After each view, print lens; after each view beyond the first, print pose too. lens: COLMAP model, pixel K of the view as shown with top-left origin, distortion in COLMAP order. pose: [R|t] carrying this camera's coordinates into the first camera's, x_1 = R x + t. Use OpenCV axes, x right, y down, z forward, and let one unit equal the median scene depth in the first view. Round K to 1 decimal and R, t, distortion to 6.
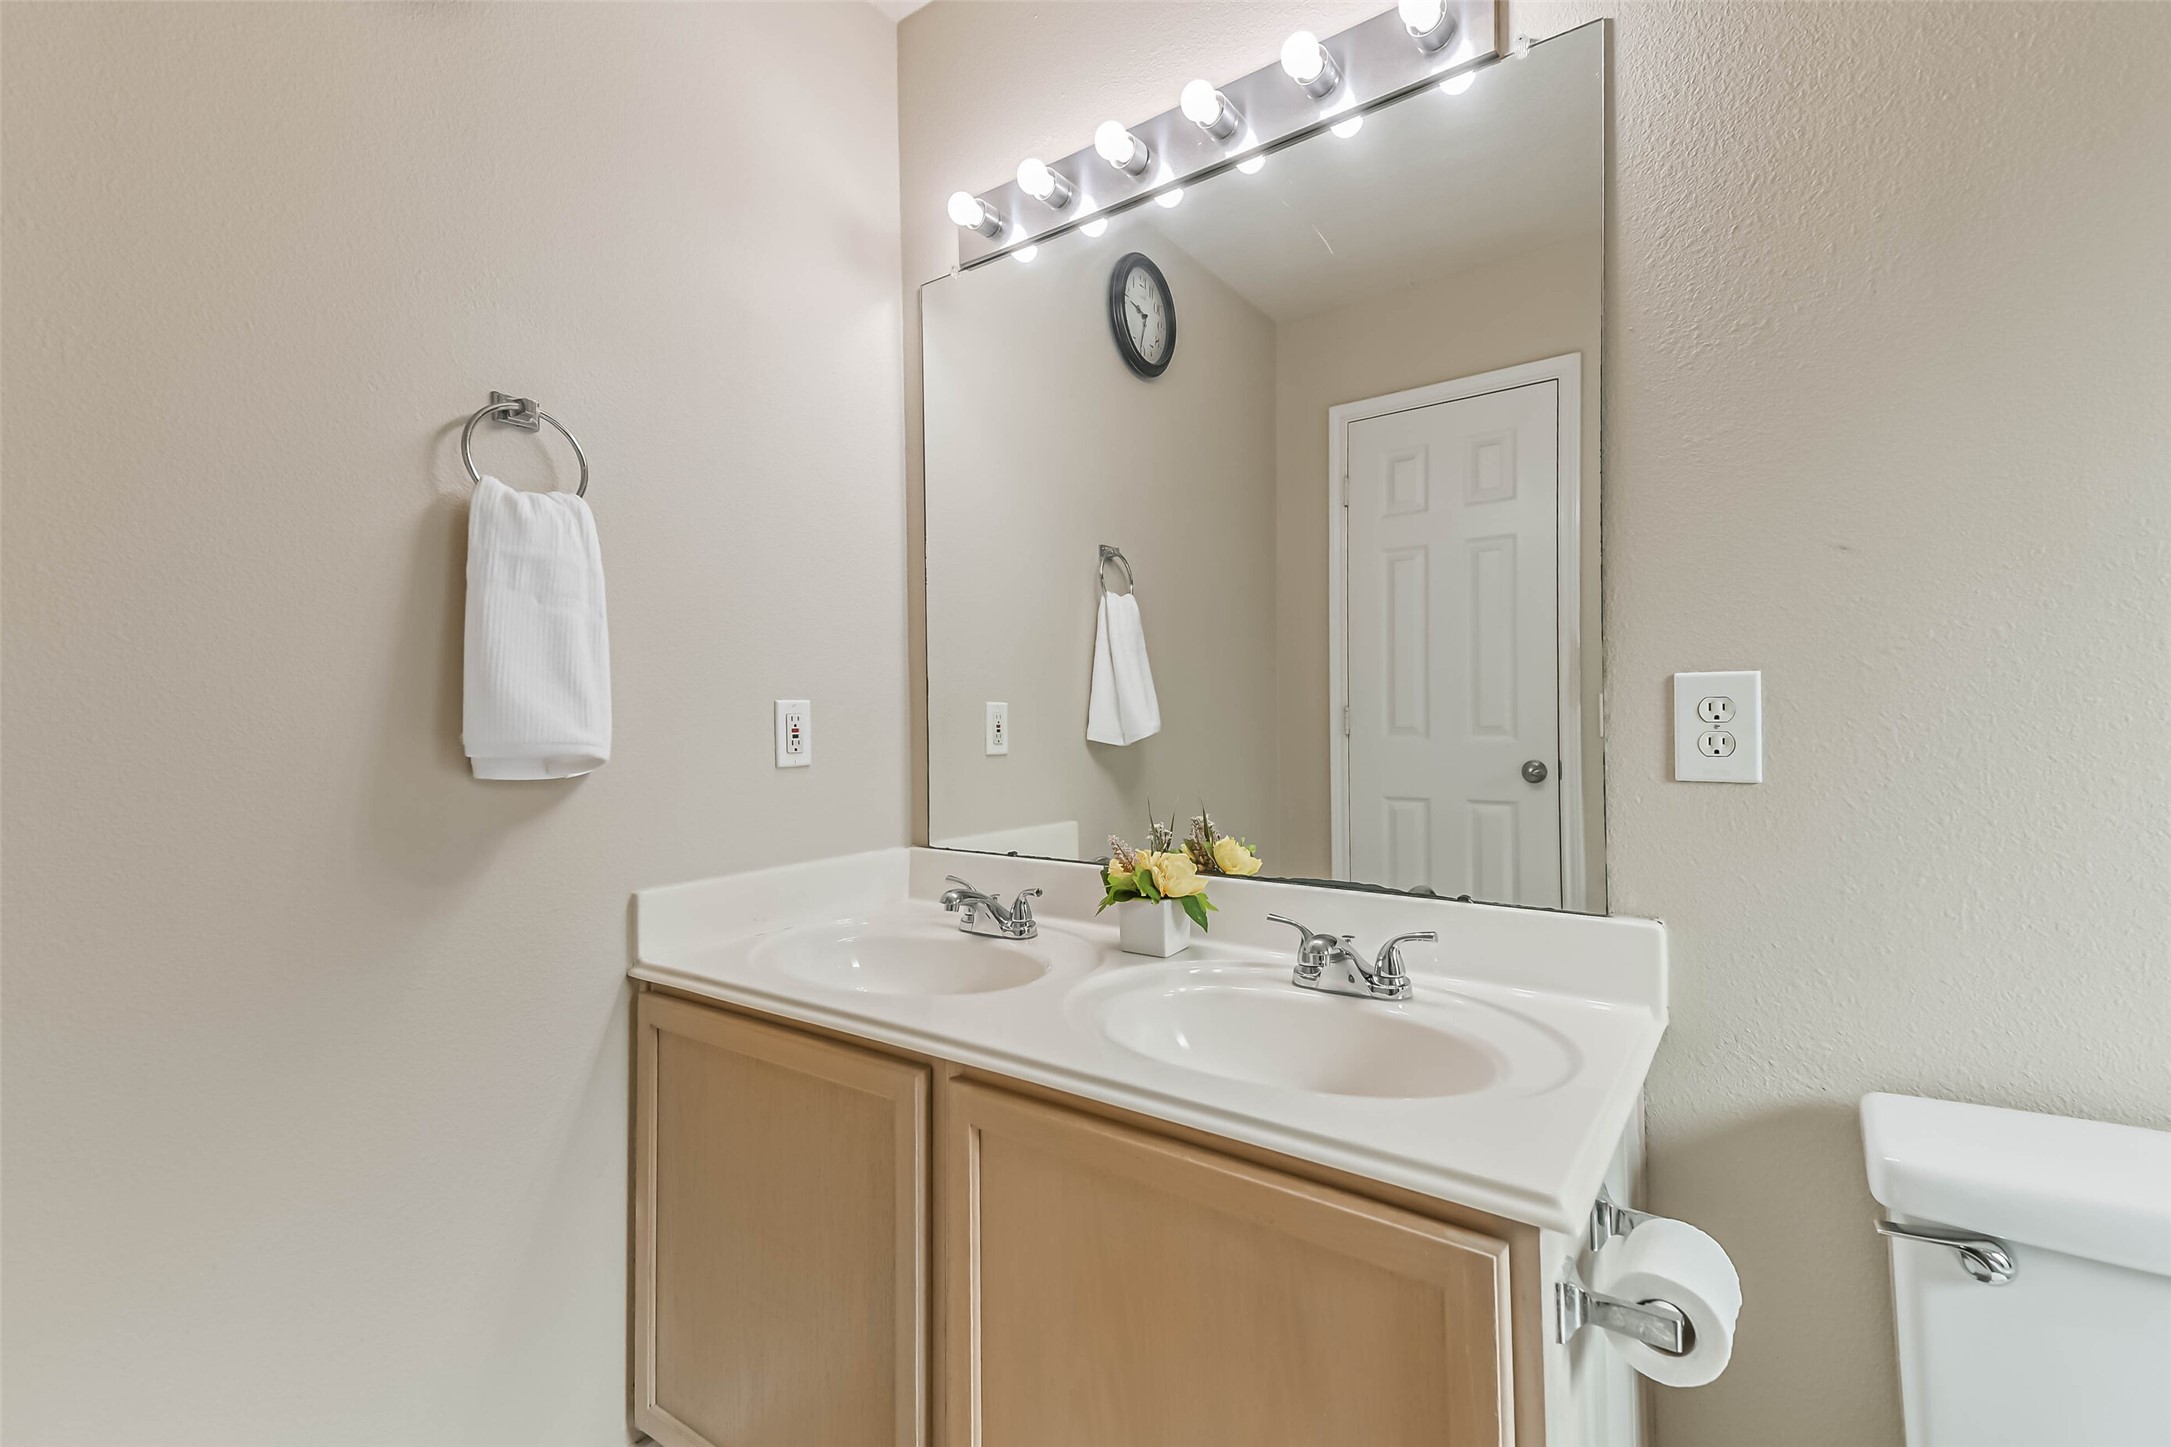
lens RADIAL K [[922.6, 0, 1099.8], [0, 922.6, 709.2], [0, 0, 1]] dist [0.053455, -0.015227]
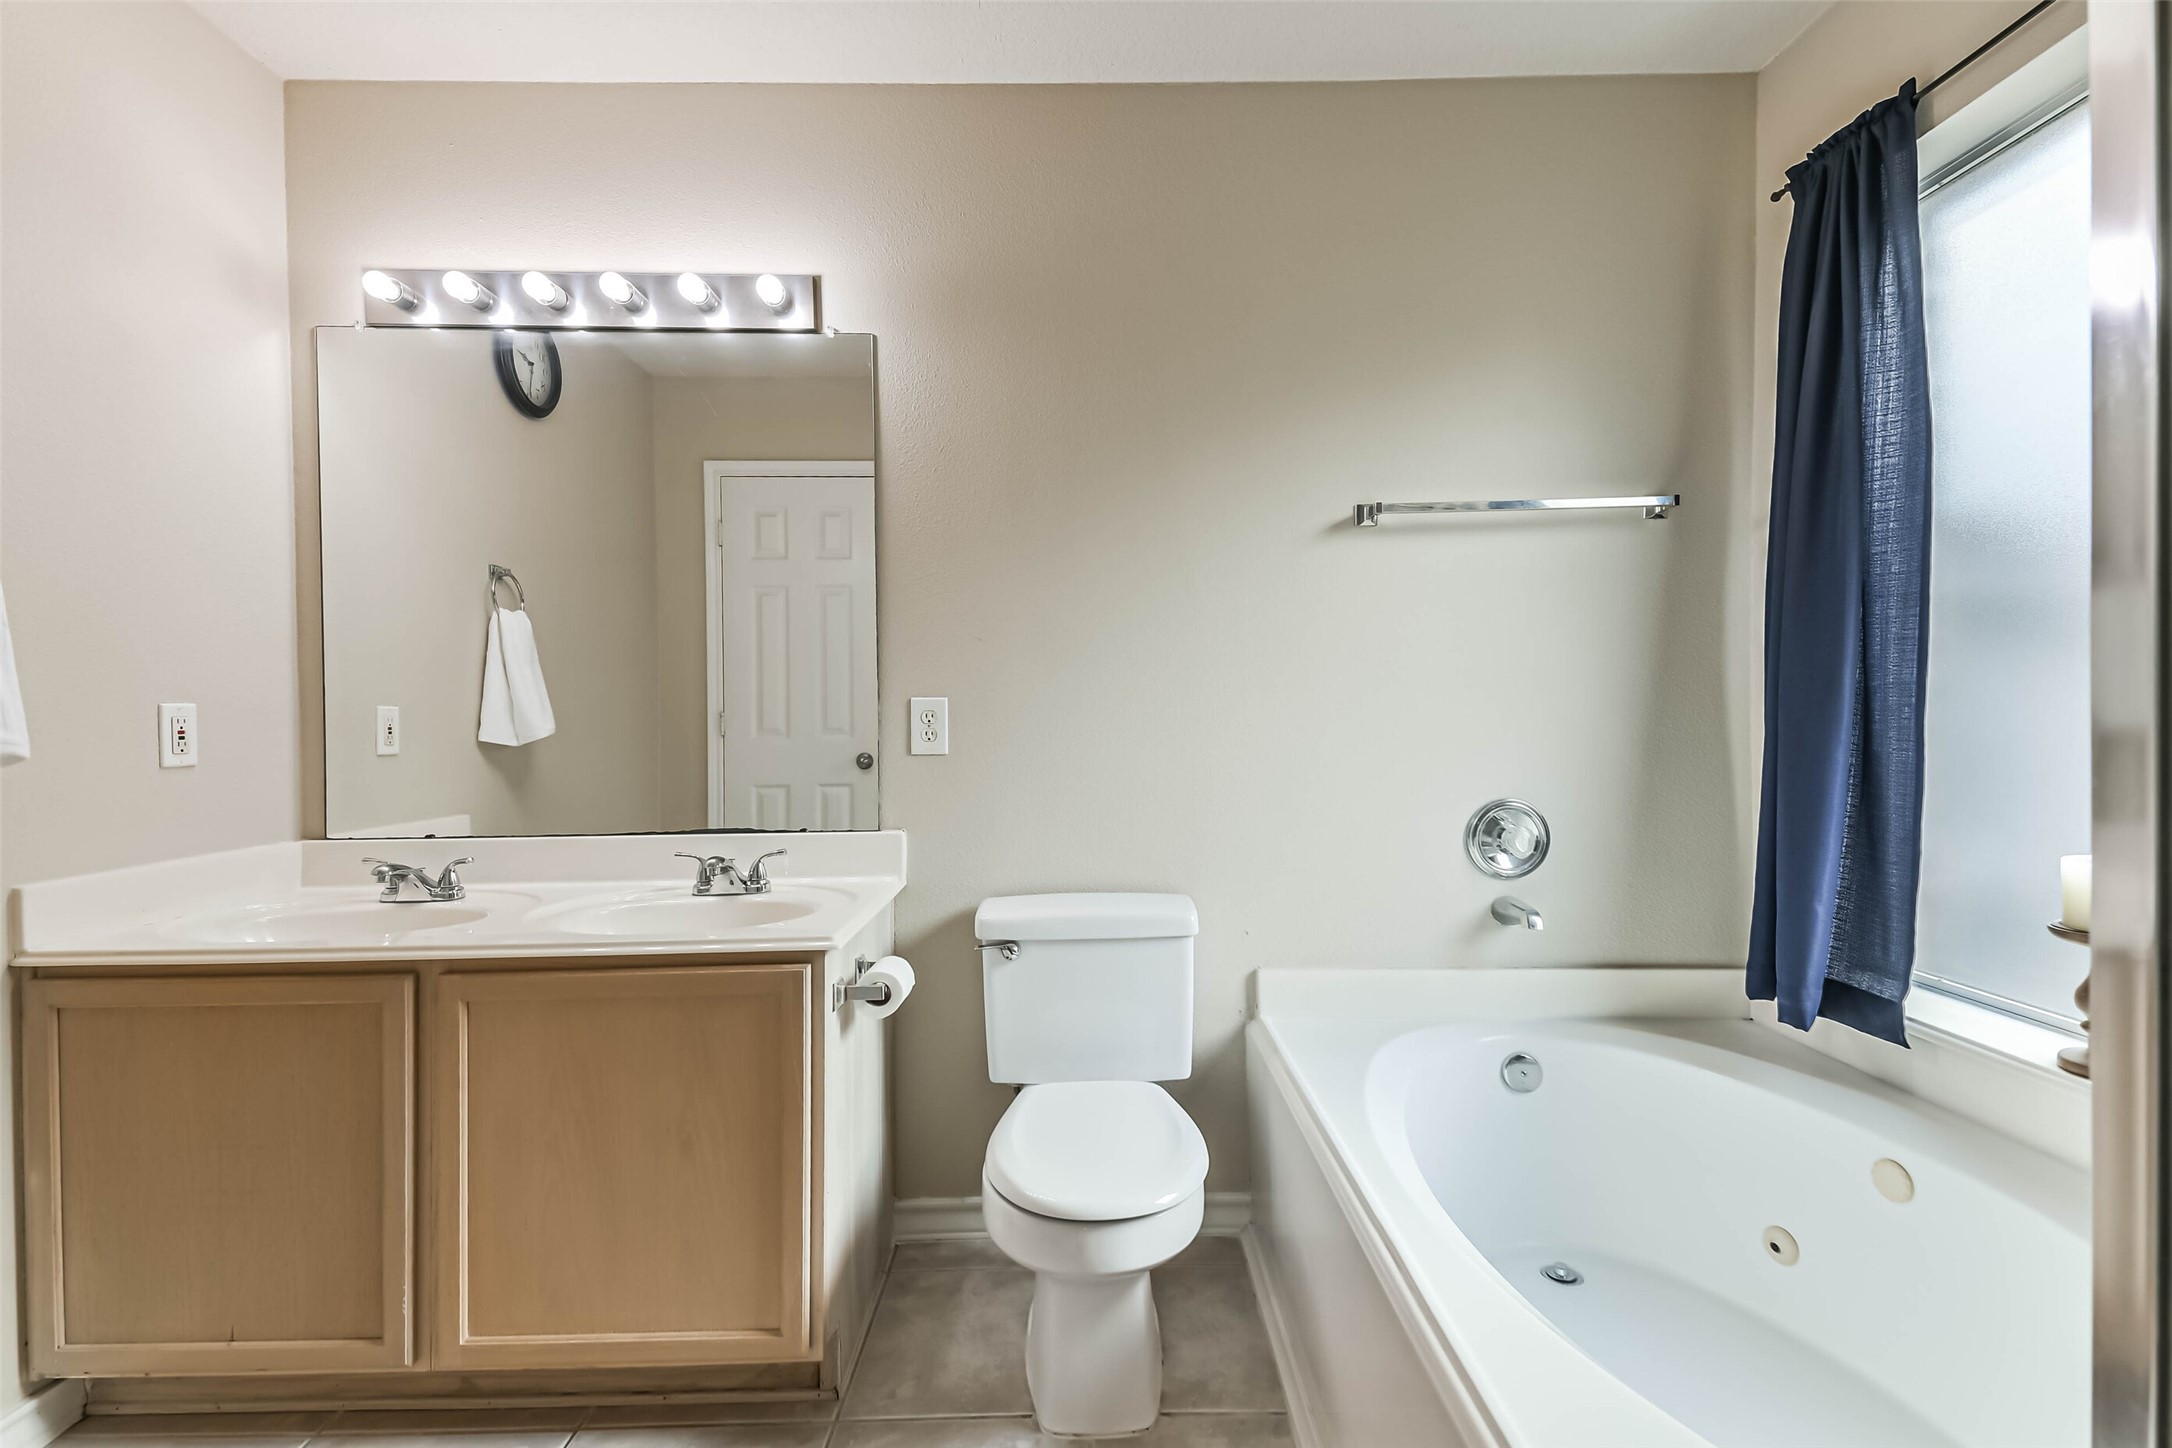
lens RADIAL K [[923.1, 0, 1083.3], [0, 923.1, 729.7], [0, 0, 1]] dist [0.053455, -0.015227]
pose [[0.801223, -0.004749, 0.598347, -0.157611], [-0.006357, 0.999845, 0.016449, -0.004821], [-0.598333, -0.016983, 0.801068, -0.497453]]
